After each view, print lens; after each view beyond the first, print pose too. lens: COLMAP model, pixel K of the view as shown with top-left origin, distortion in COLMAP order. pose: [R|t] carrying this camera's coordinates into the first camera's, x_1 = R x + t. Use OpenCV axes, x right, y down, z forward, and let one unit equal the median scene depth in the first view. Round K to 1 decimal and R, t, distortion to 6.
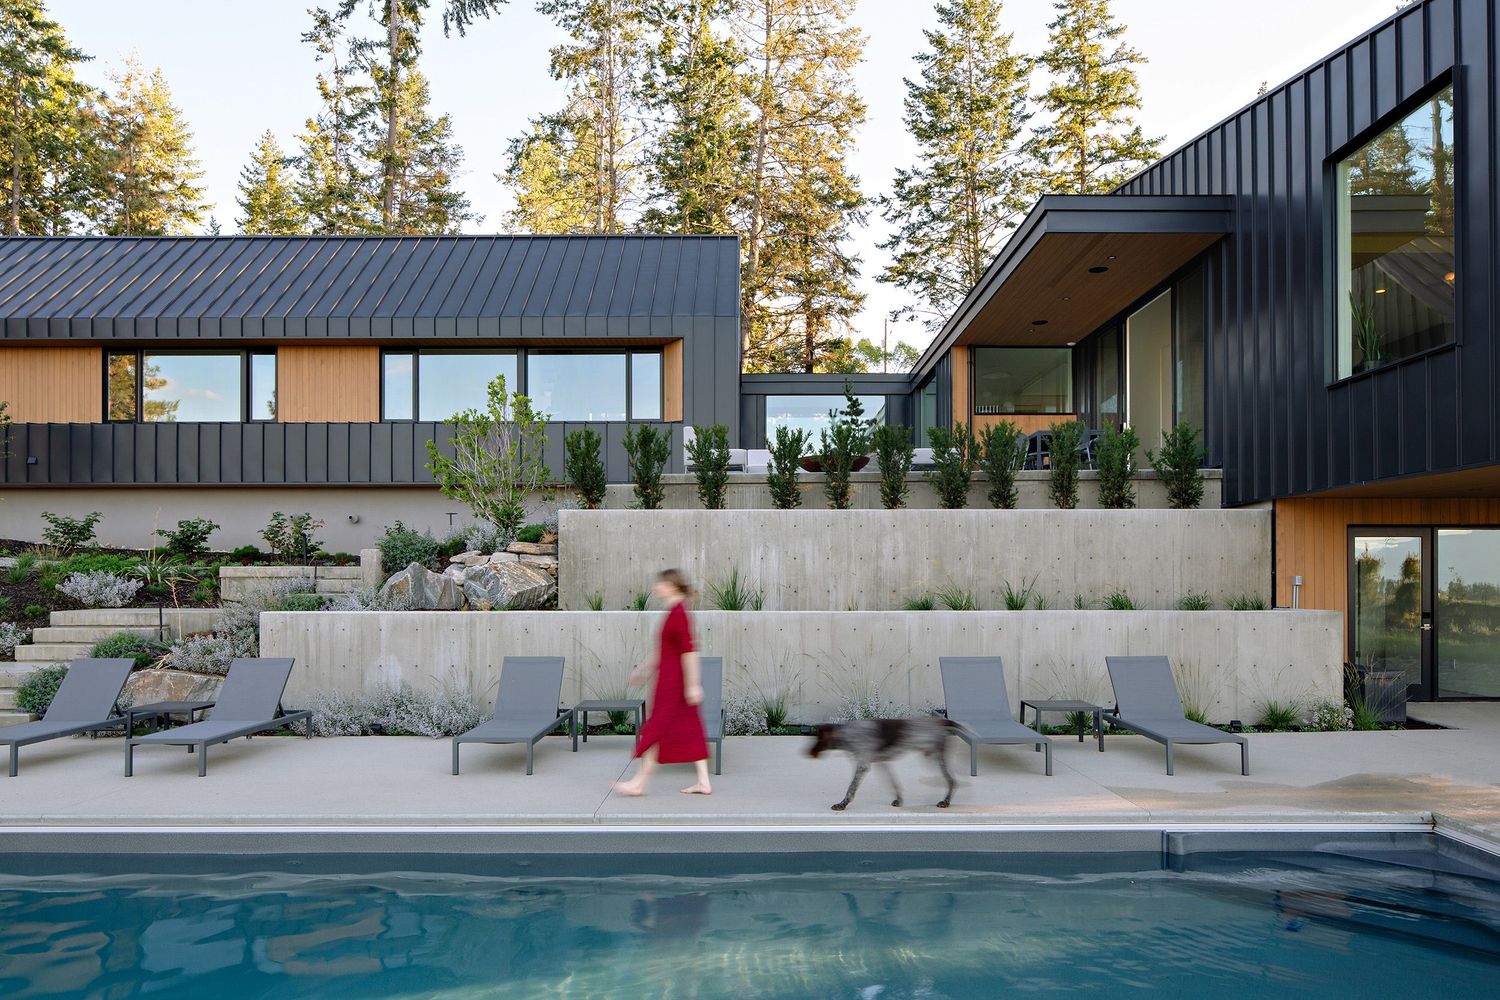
lens RADIAL K [[1022.9, 0, 749.5], [0, 1022.9, 529.9], [0, 0, 1]] dist [-0.027137, 0.000880]
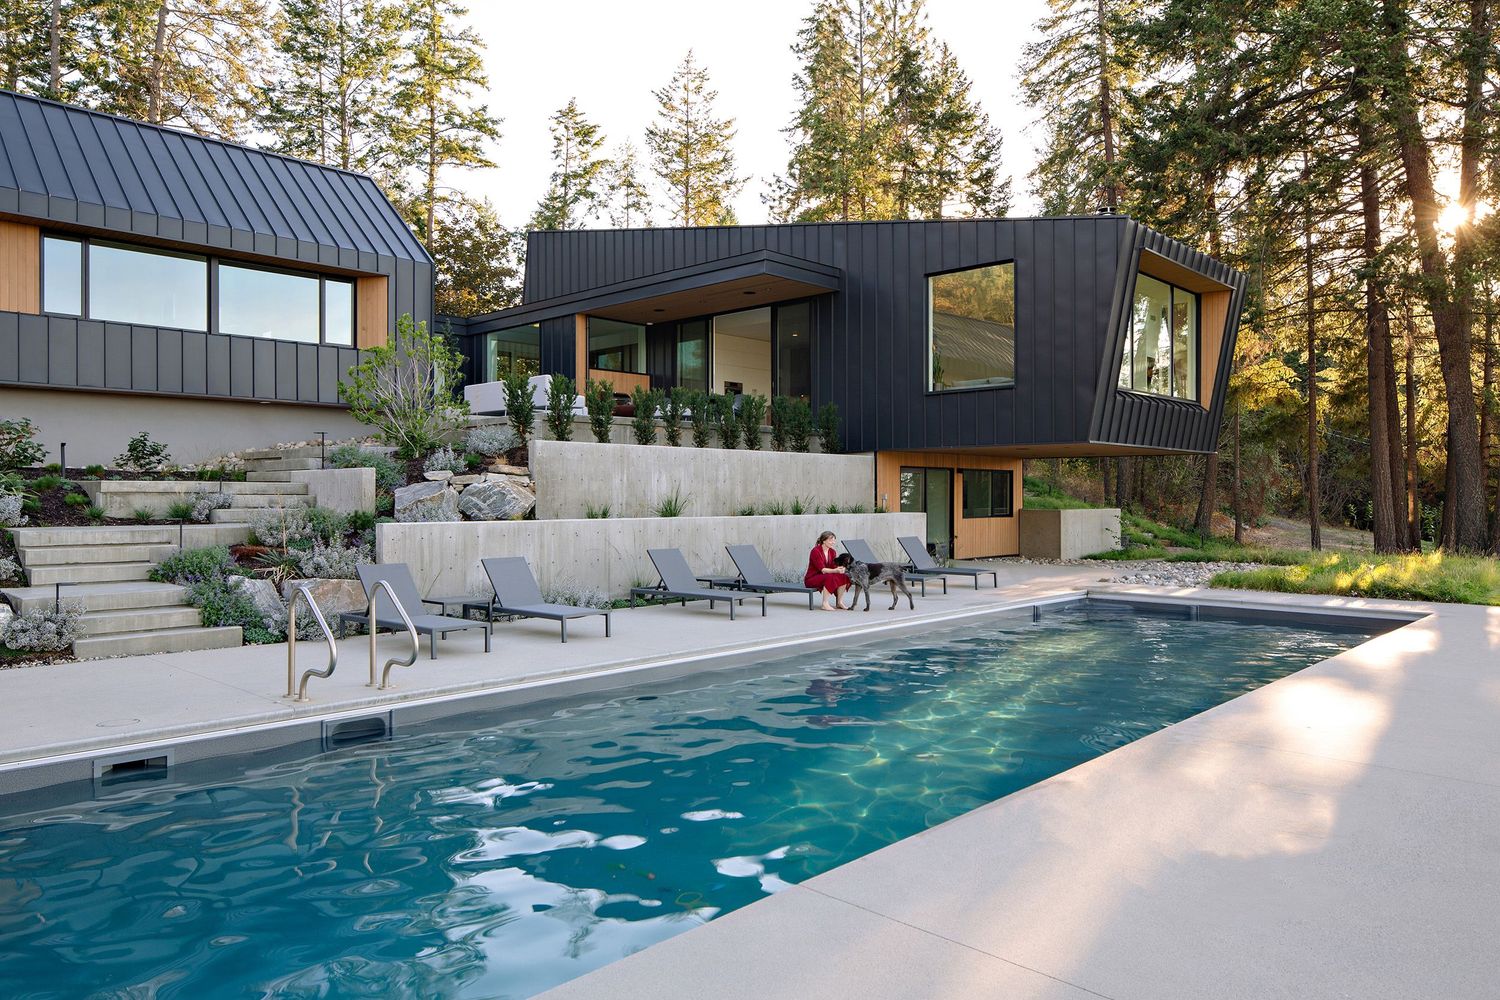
lens RADIAL K [[988.2, 0, 750.0], [0, 988.2, 500.0], [0, 0, 1]] dist [-0.044512, -0.001875]
pose [[0.684351, -0.000670, 0.729152, -0.836275], [-0.037745, 0.998626, 0.036344, 0.000220], [-0.728175, -0.052394, 0.683386, -0.023865]]
